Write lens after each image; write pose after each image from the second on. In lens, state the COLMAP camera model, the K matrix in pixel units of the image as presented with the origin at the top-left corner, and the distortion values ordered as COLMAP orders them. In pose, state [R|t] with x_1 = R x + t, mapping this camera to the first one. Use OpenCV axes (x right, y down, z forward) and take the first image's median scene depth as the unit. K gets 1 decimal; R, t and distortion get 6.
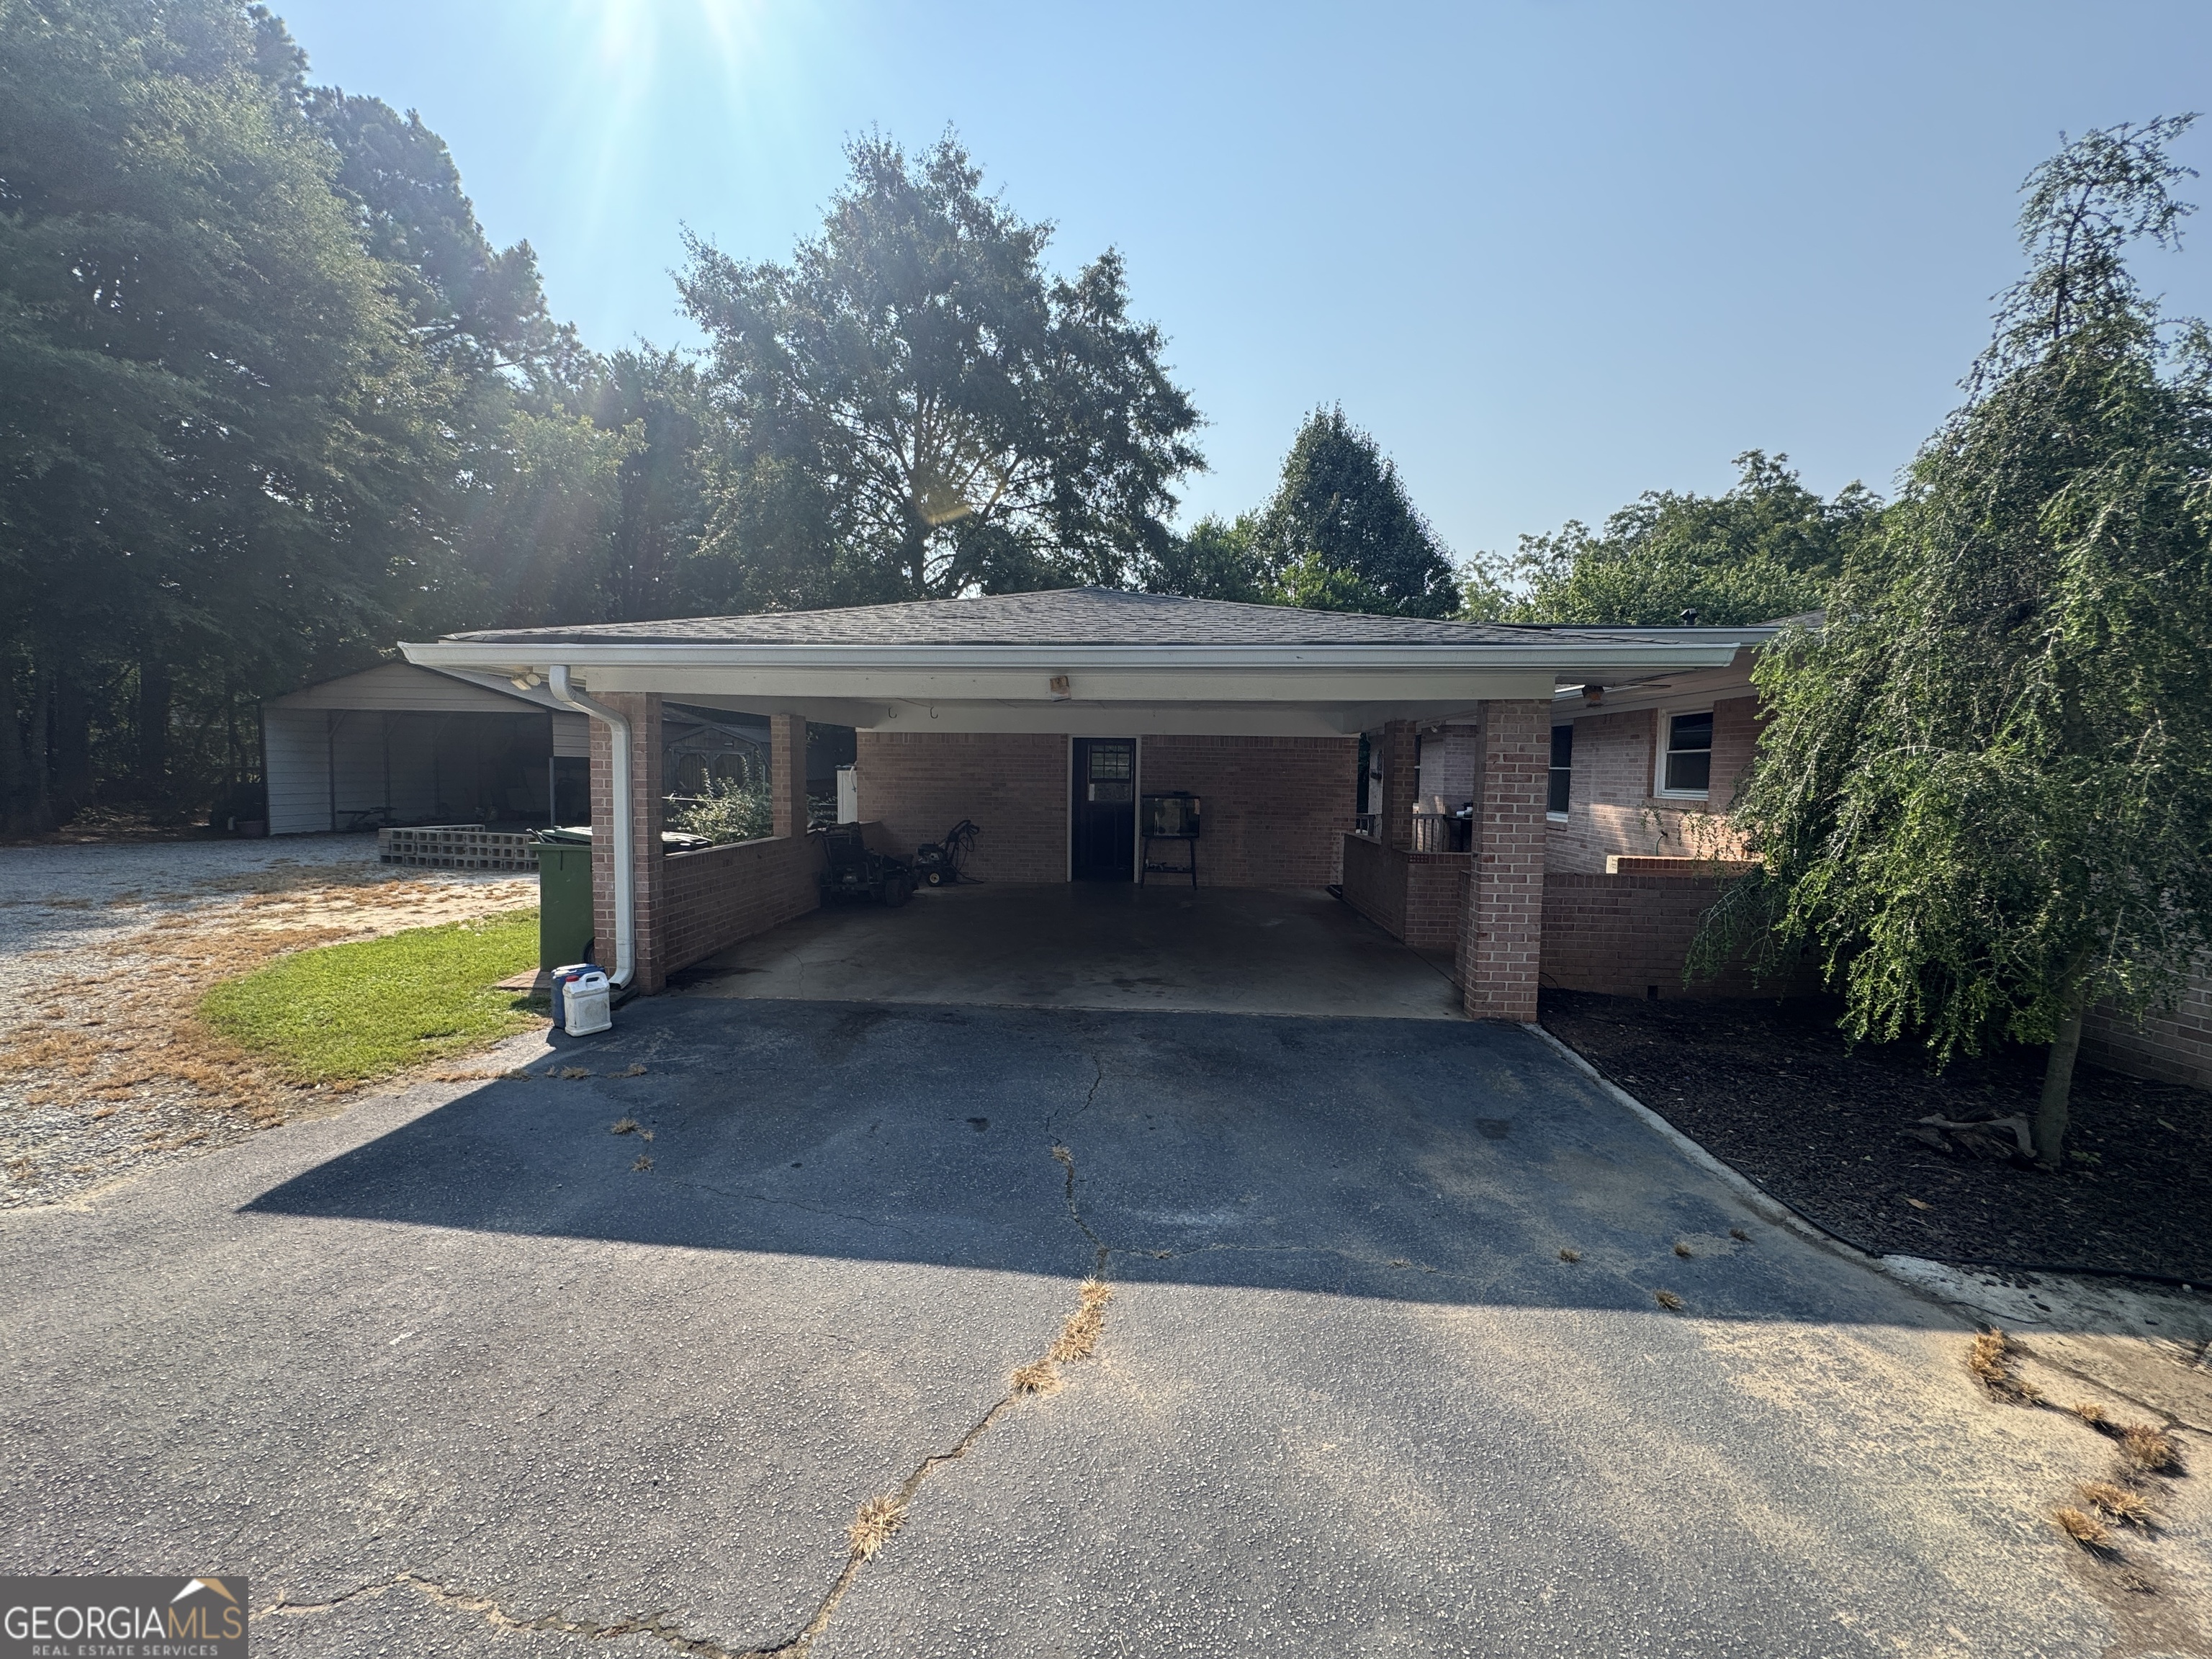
lens RADIAL K [[884.2, 0, 1111.4], [0, 884.2, 825.4], [0, 0, 1]] dist [-0.002181, 0.000230]
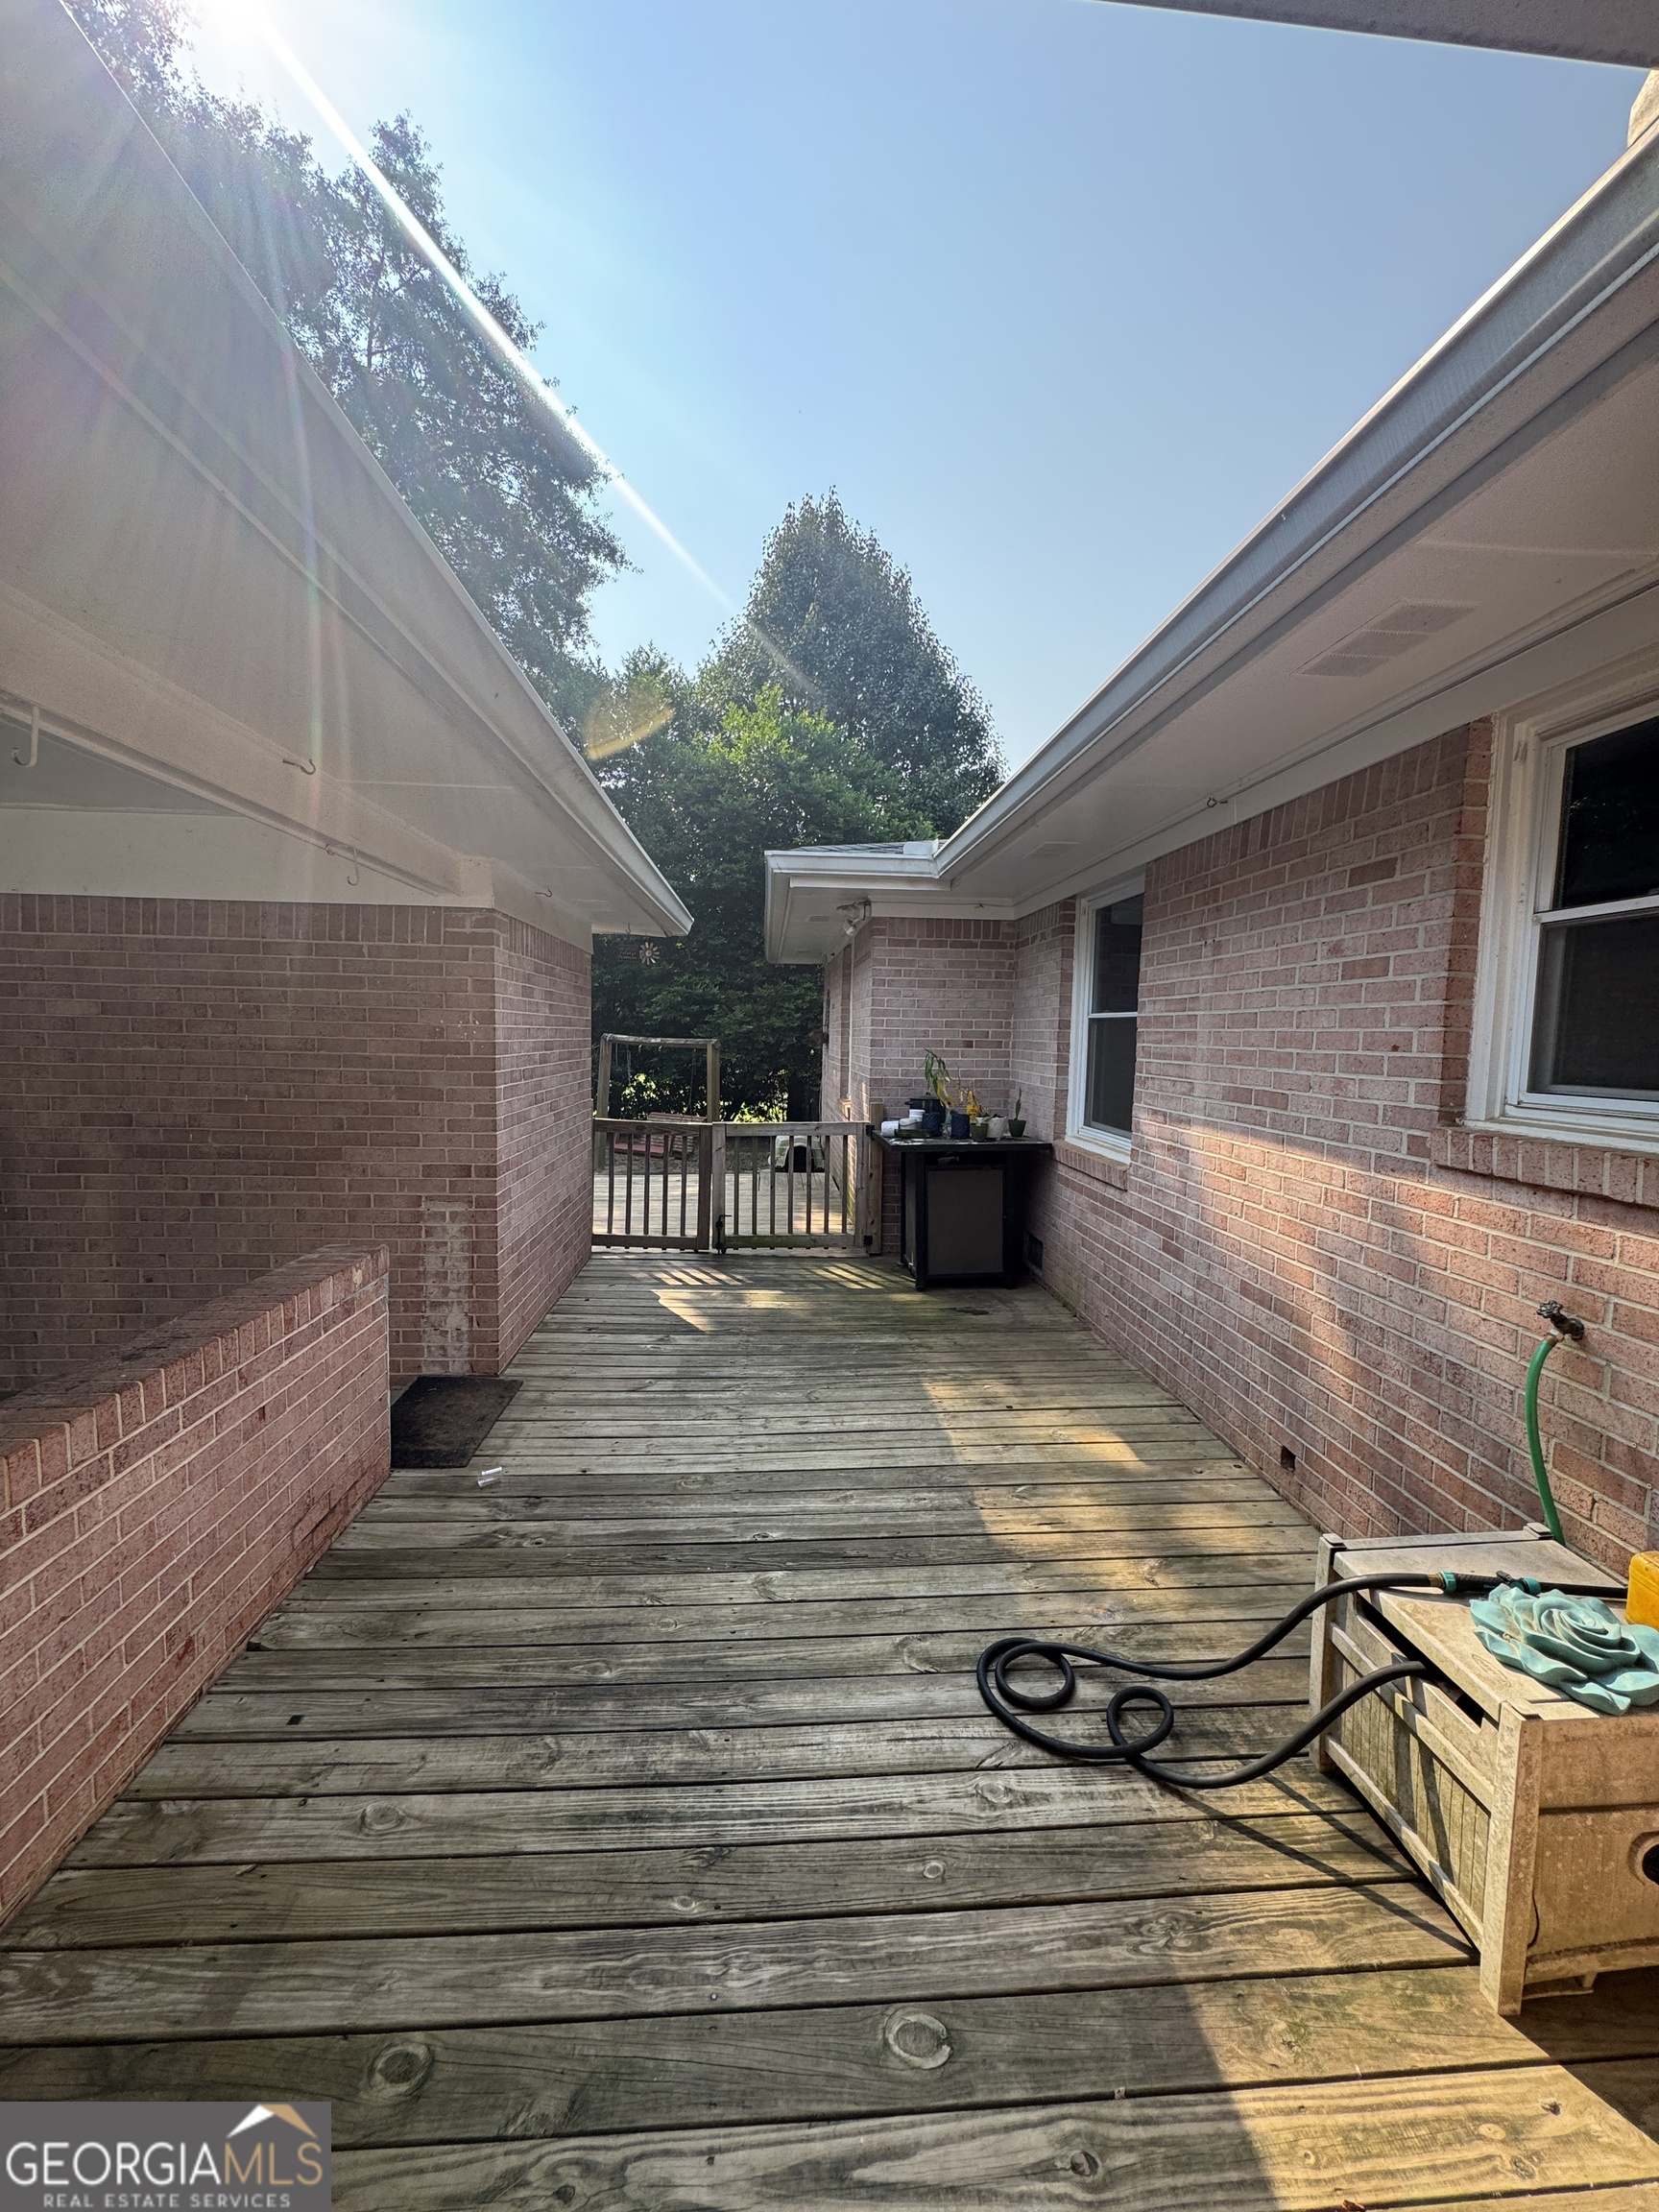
lens RADIAL K [[884.2, 0, 837.8], [0, 884.2, 1115.9], [0, 0, 1]] dist [-0.002181, 0.000230]
pose [[0.991308, -0.008167, 0.131310, 0.349039], [0.004443, 0.999580, 0.028623, -0.033843], [-0.131489, -0.027790, 0.990928, 0.655195]]
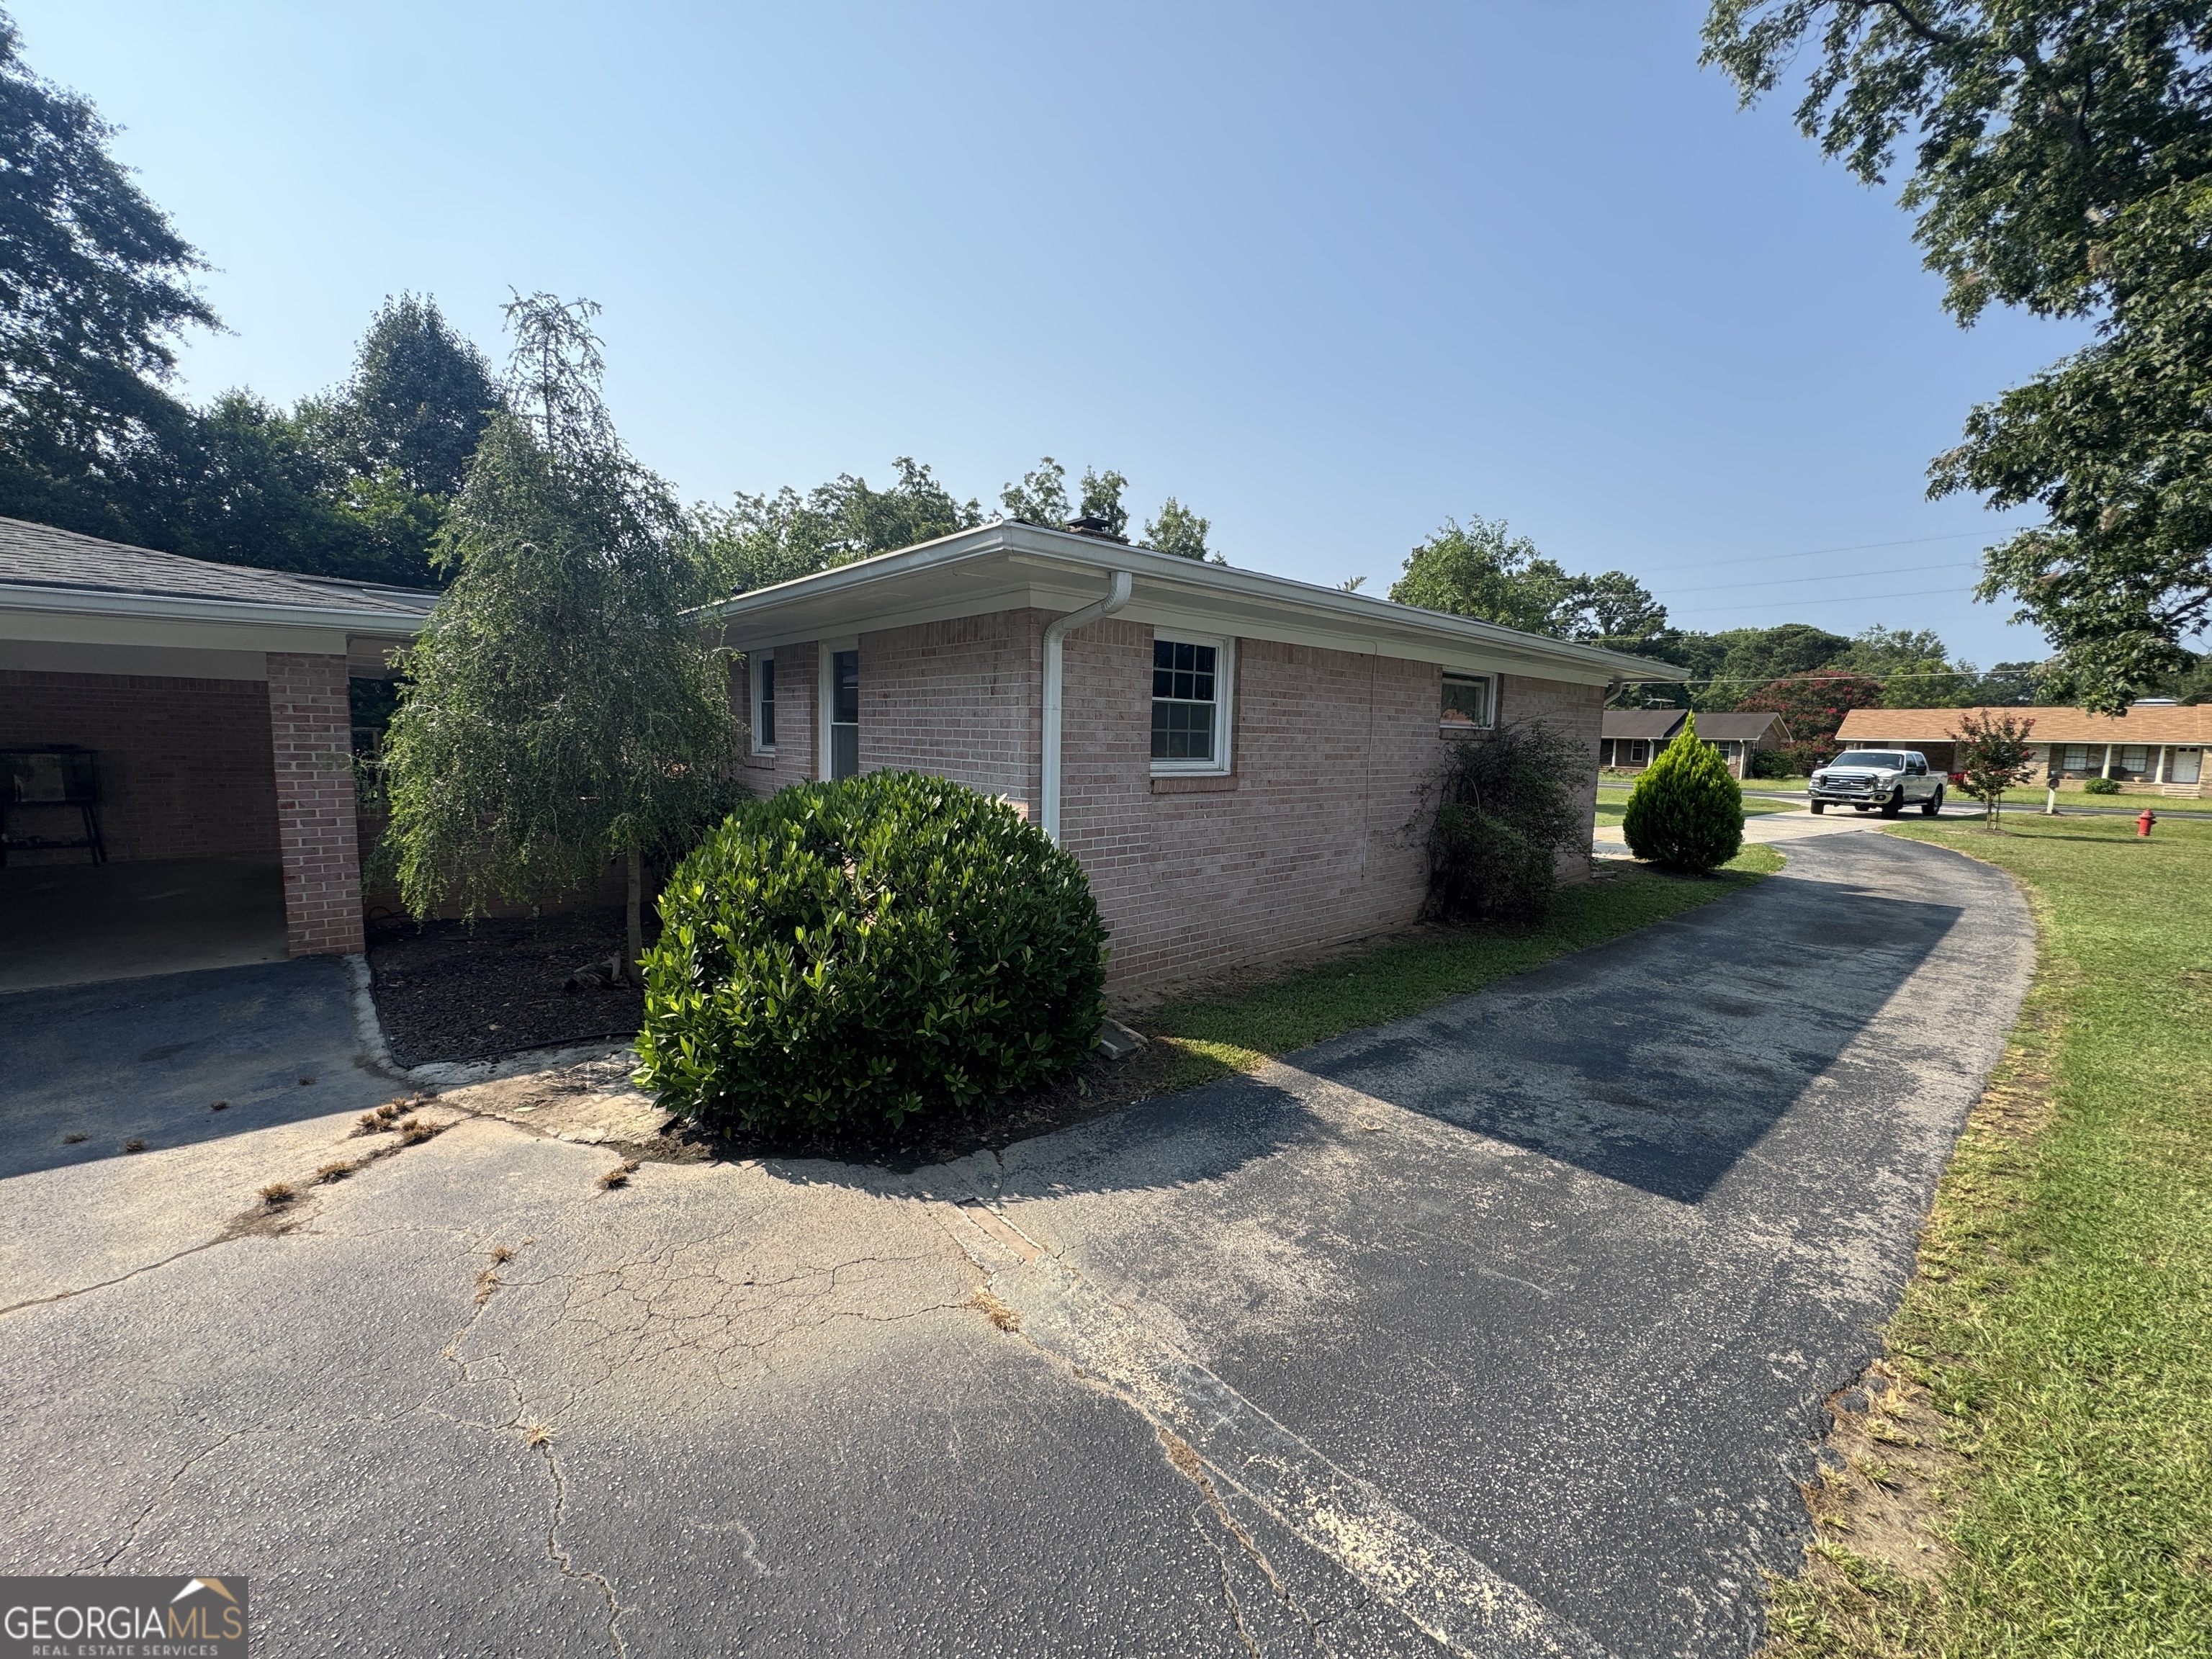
lens RADIAL K [[884.2, 0, 1105.0], [0, 884.2, 823.8], [0, 0, 1]] dist [-0.002181, 0.000230]
pose [[0.712911, -0.068272, 0.697923, 0.184081], [0.032756, 0.997405, 0.064108, 0.011603], [-0.700489, -0.022842, 0.713298, -0.202676]]
